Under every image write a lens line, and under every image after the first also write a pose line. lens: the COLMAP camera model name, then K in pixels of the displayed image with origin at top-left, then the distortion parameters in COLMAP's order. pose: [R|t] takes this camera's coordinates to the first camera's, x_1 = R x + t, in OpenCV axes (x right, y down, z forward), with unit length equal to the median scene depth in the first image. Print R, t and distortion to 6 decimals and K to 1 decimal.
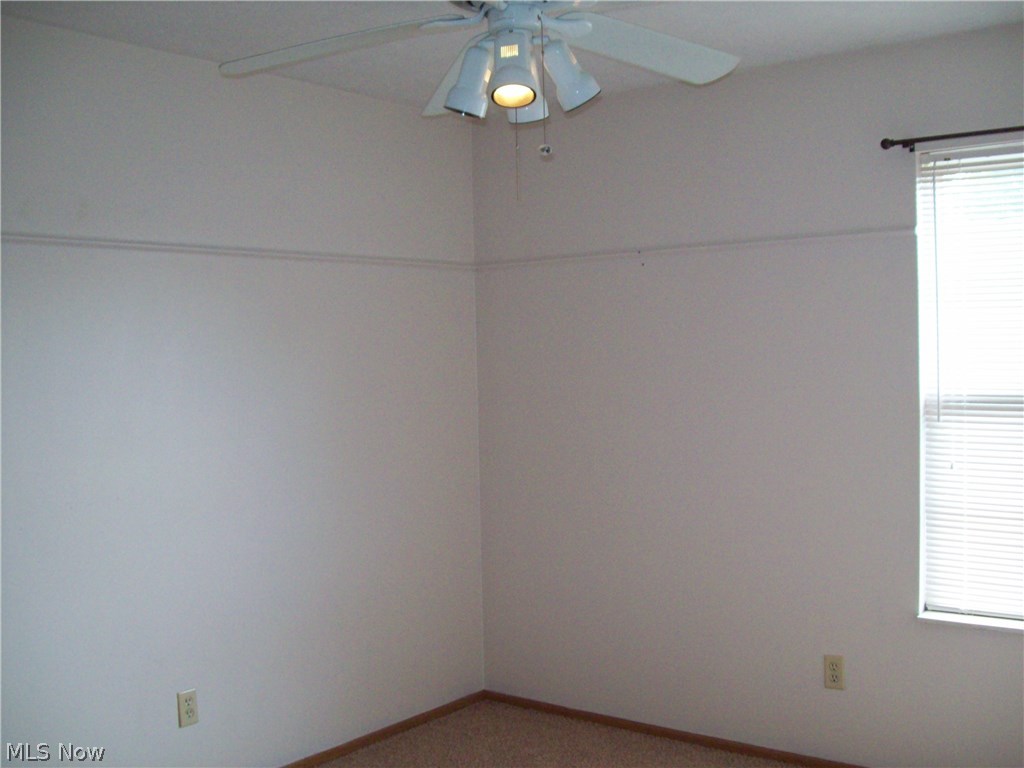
lens RADIAL K [[1100.6, 0, 509.2], [0, 1100.6, 383.7], [0, 0, 1]] dist [-0.142091, 0.000000]
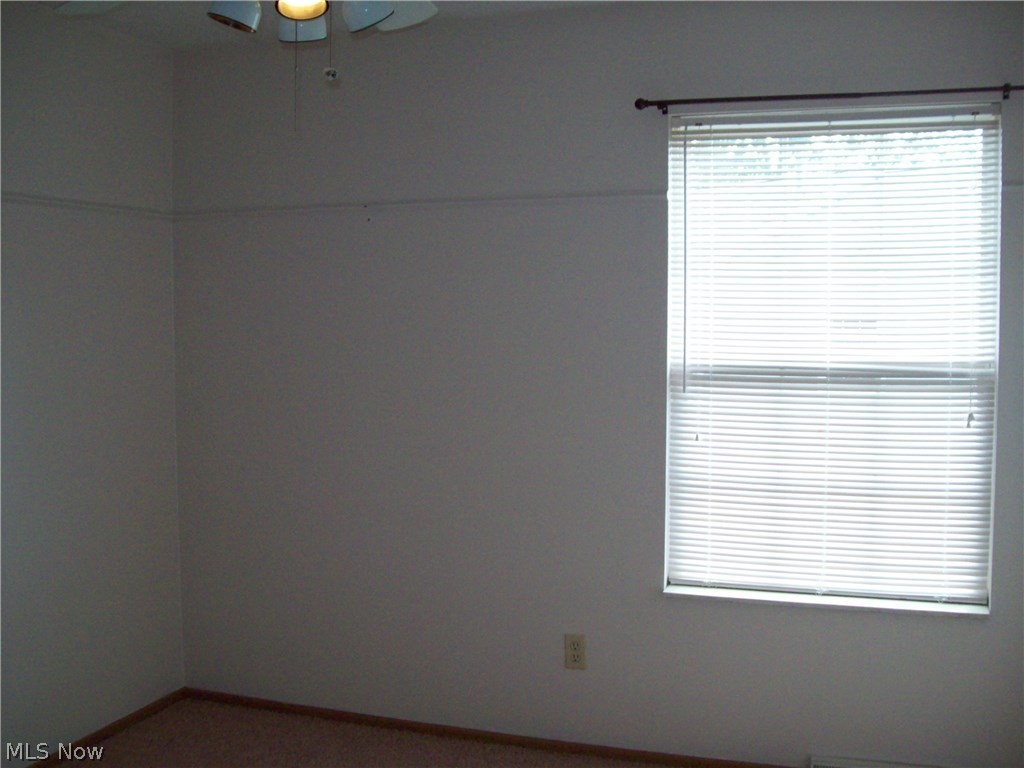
lens RADIAL K [[1100.6, 0, 519.2], [0, 1100.6, 376.3], [0, 0, 1]] dist [-0.142091, 0.000000]
pose [[0.945950, 0.003933, 0.324289, -0.067195], [-0.012647, 0.999613, 0.024768, -0.002037], [-0.324066, -0.027531, 0.945634, 0.104521]]
